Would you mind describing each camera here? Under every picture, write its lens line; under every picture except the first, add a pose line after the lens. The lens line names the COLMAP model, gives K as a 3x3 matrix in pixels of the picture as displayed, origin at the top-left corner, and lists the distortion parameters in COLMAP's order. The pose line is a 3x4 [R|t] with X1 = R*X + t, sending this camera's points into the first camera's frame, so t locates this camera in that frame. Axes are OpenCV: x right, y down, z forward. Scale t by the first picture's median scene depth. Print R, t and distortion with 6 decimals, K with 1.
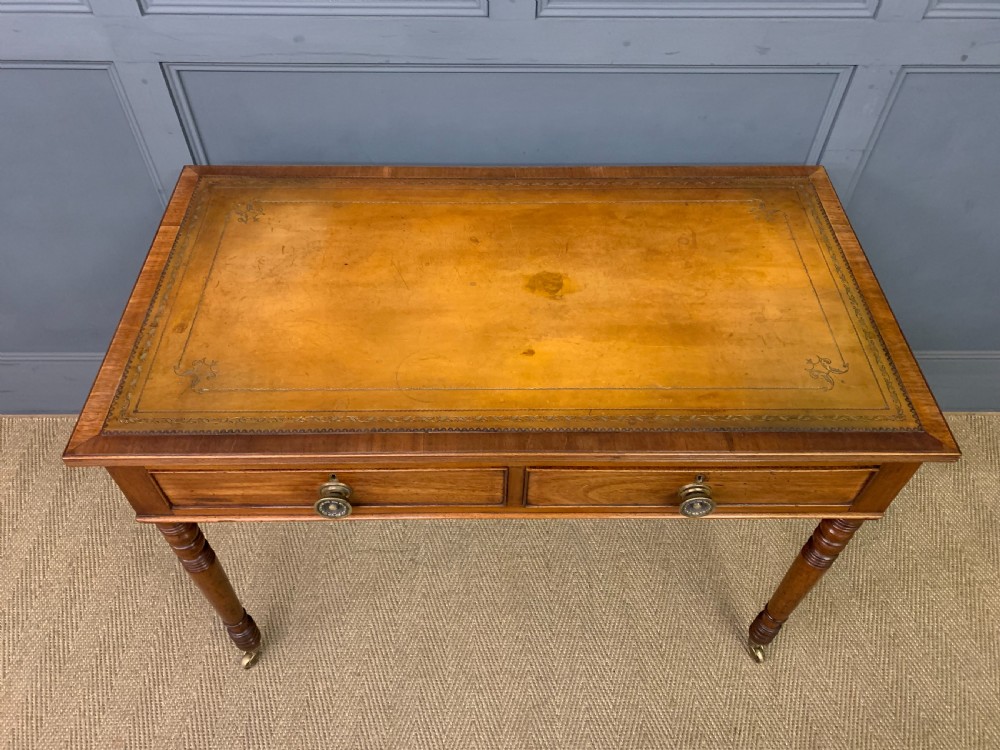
lens RADIAL K [[771.2, 0, 501.7], [0, 771.2, 366.5], [0, 0, 1]] dist [0.018749, -0.010501]
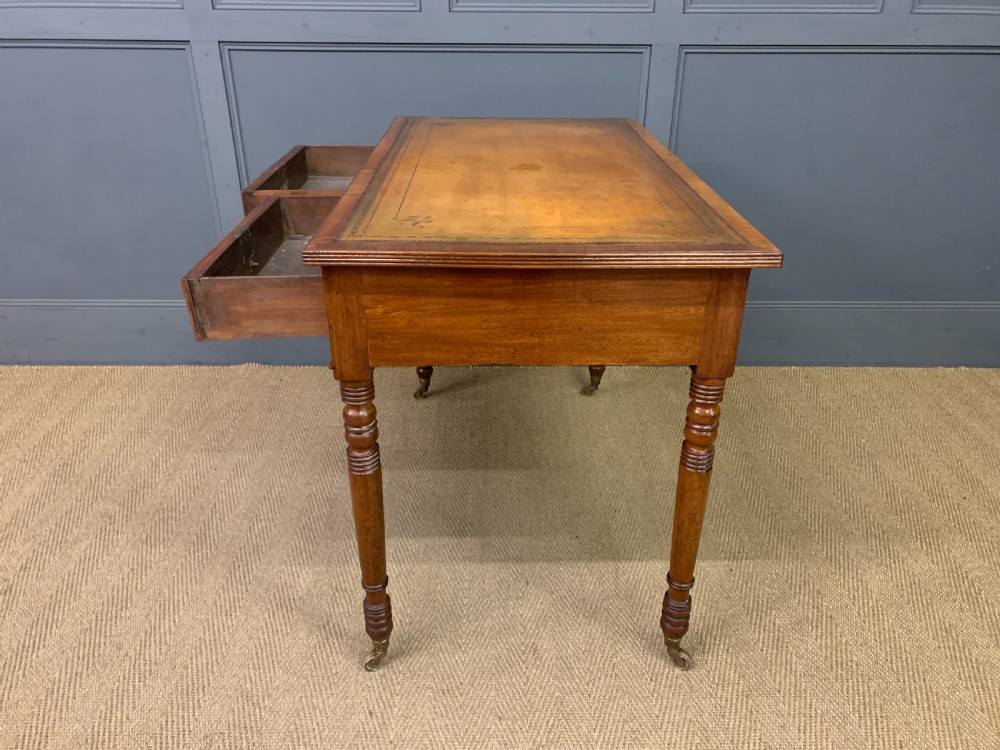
lens RADIAL K [[771.2, 0, 503.9], [0, 771.2, 385.0], [0, 0, 1]] dist [0.018749, -0.010501]
pose [[0.999985, -0.004340, -0.003435, 0.149493], [0.002735, 0.927001, -0.375049, 0.838833], [0.004812, 0.375034, 0.926999, -0.216557]]
